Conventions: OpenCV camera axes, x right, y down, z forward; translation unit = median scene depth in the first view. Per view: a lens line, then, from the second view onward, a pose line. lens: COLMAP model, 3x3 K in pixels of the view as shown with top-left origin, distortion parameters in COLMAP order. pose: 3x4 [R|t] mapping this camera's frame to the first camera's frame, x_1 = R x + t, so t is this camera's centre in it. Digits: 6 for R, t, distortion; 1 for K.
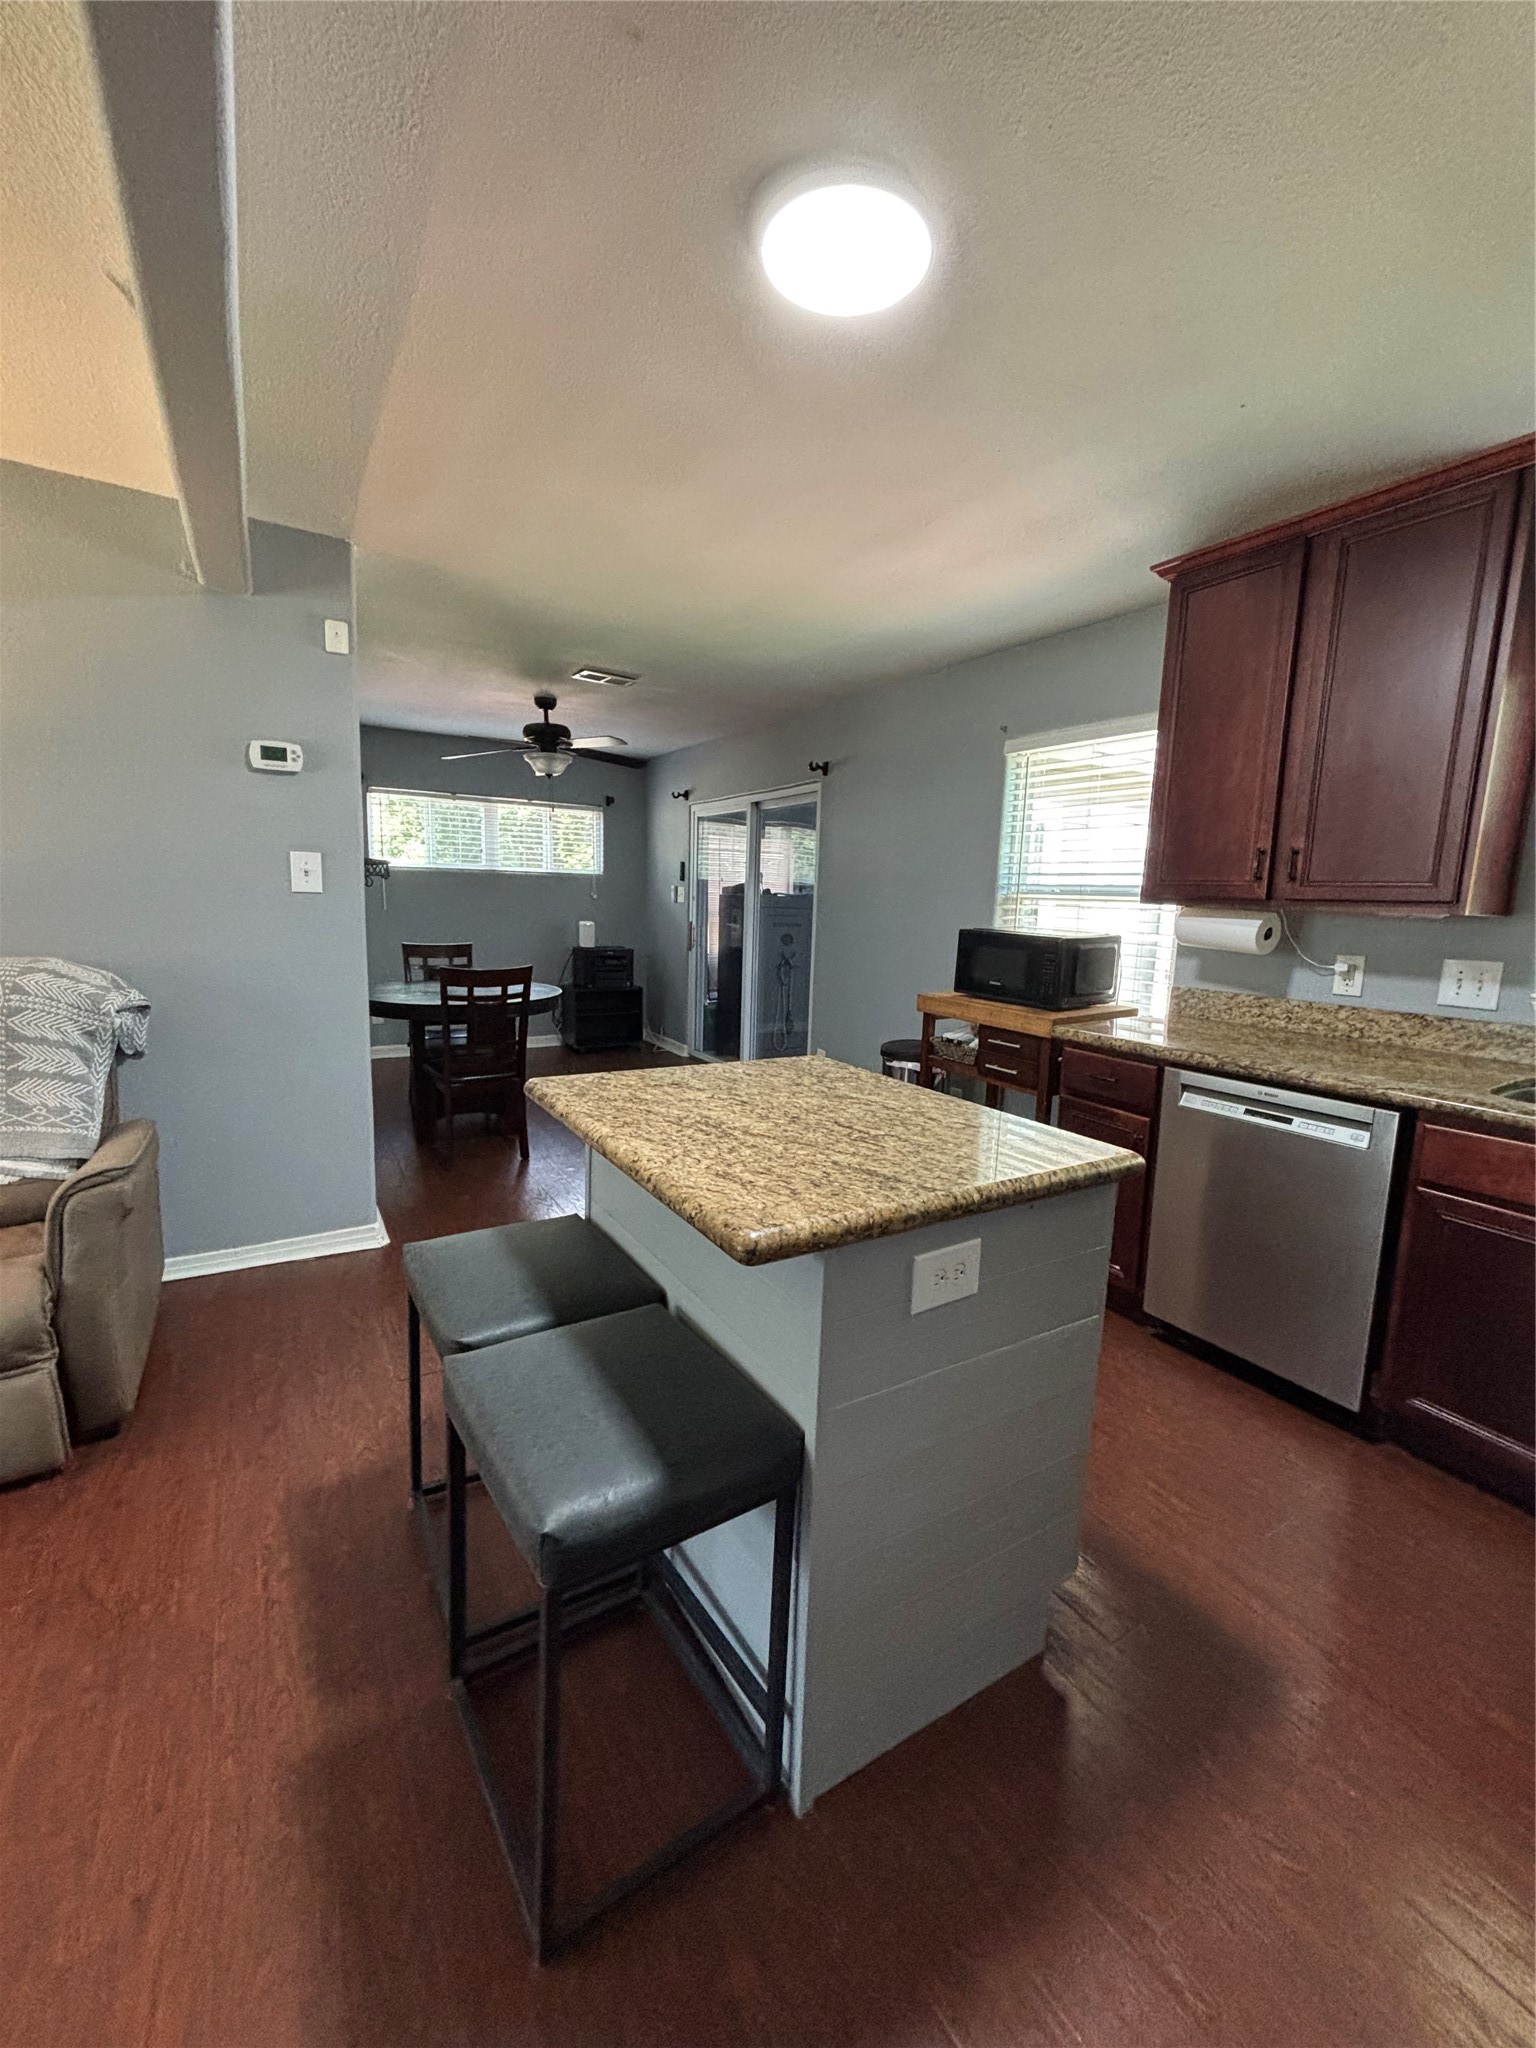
lens RADIAL K [[826.2, 0, 768.0], [0, 826.2, 1024.0], [0, 0, 1]] dist [0.022310, -0.031948]
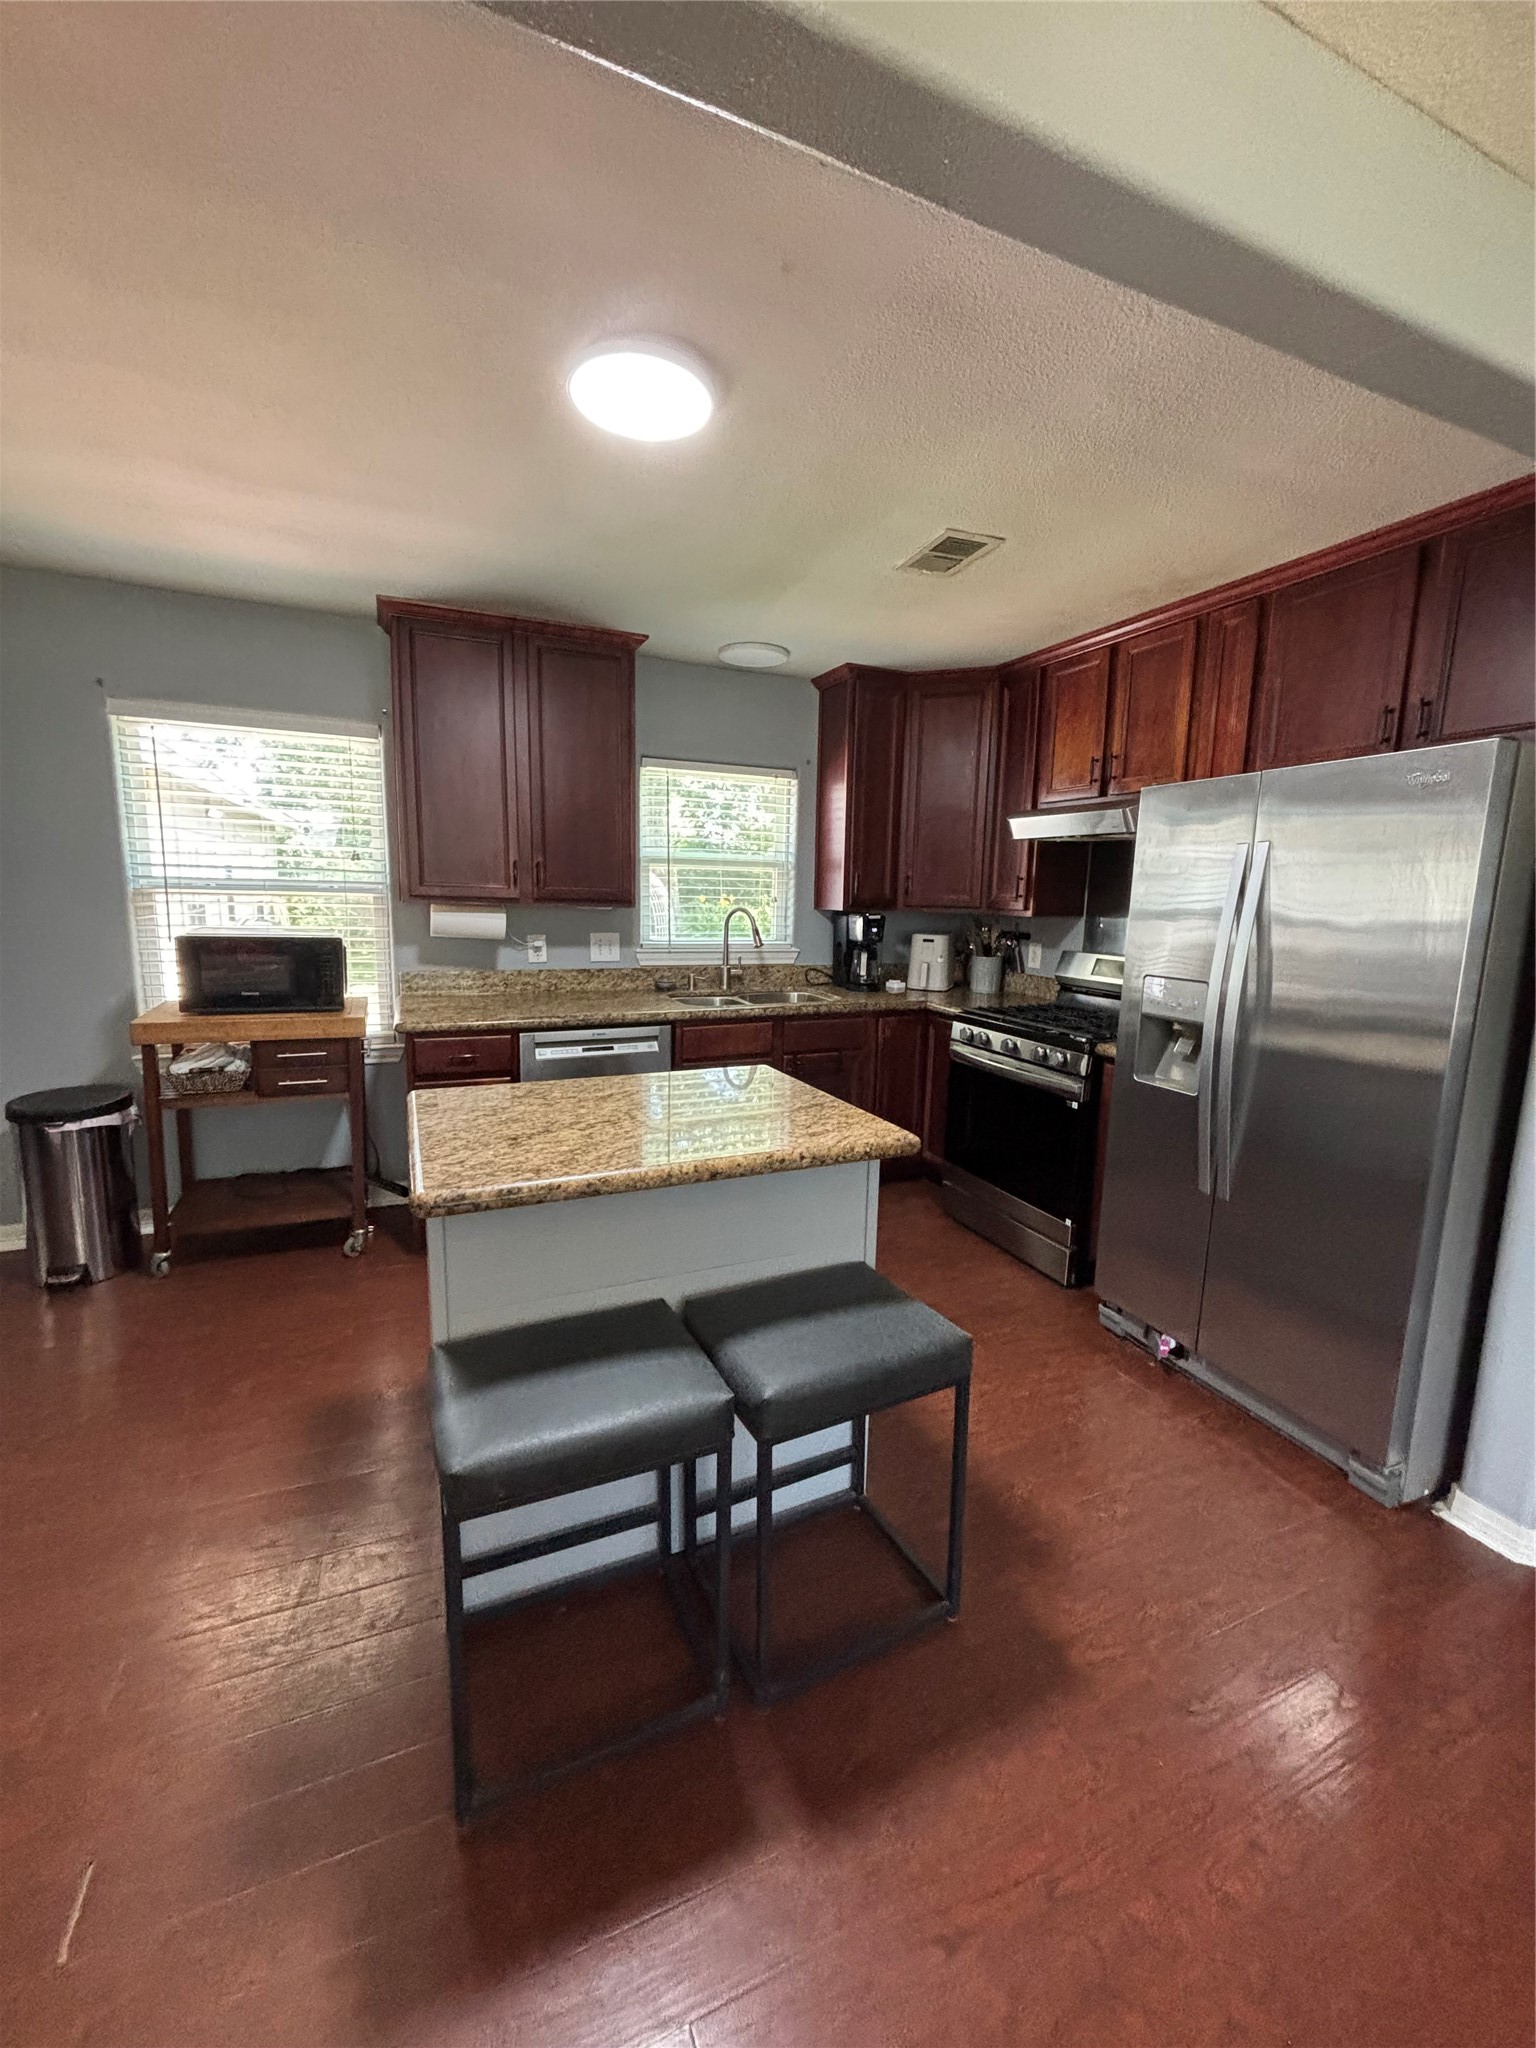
lens RADIAL K [[826.2, 0, 768.0], [0, 826.2, 1024.0], [0, 0, 1]] dist [0.022310, -0.031948]
pose [[0.135724, -0.183620, 0.973583, -0.615970], [0.131591, 0.977310, 0.165978, -0.107861], [-0.981969, 0.105587, 0.156807, 0.367682]]
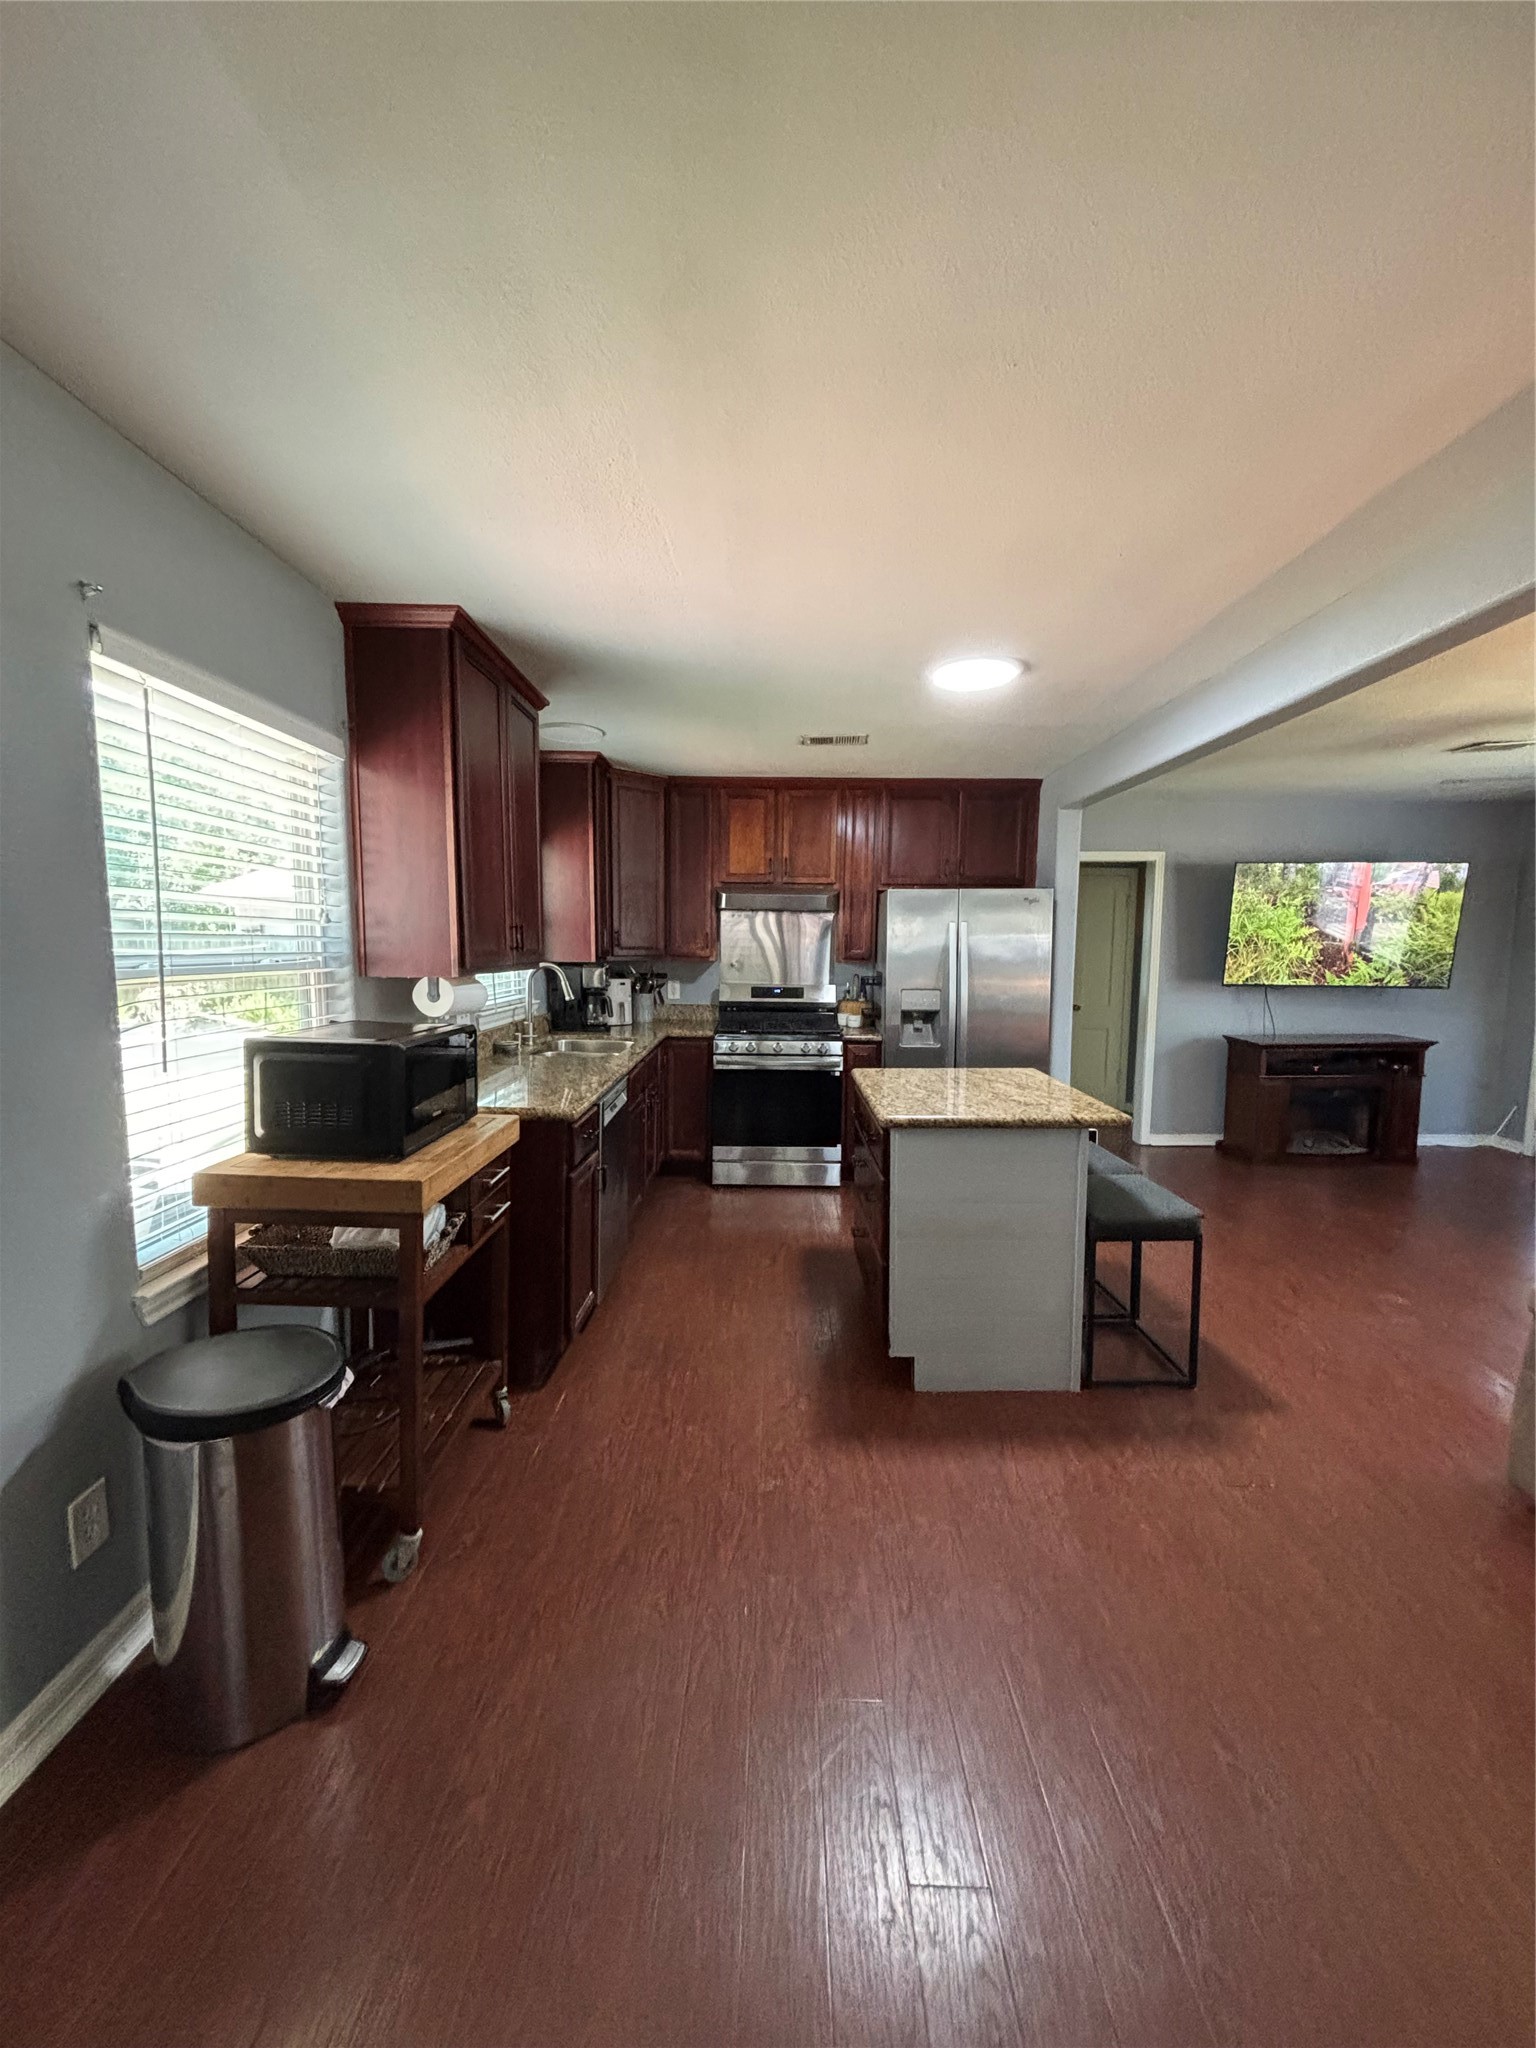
lens RADIAL K [[826.2, 0, 768.0], [0, 826.2, 1024.0], [0, 0, 1]] dist [0.022310, -0.031948]
pose [[-0.844338, -0.085137, 0.529005, -0.340596], [0.053455, 0.968986, 0.241265, -0.292047], [-0.533139, 0.231987, -0.813600, 1.555916]]
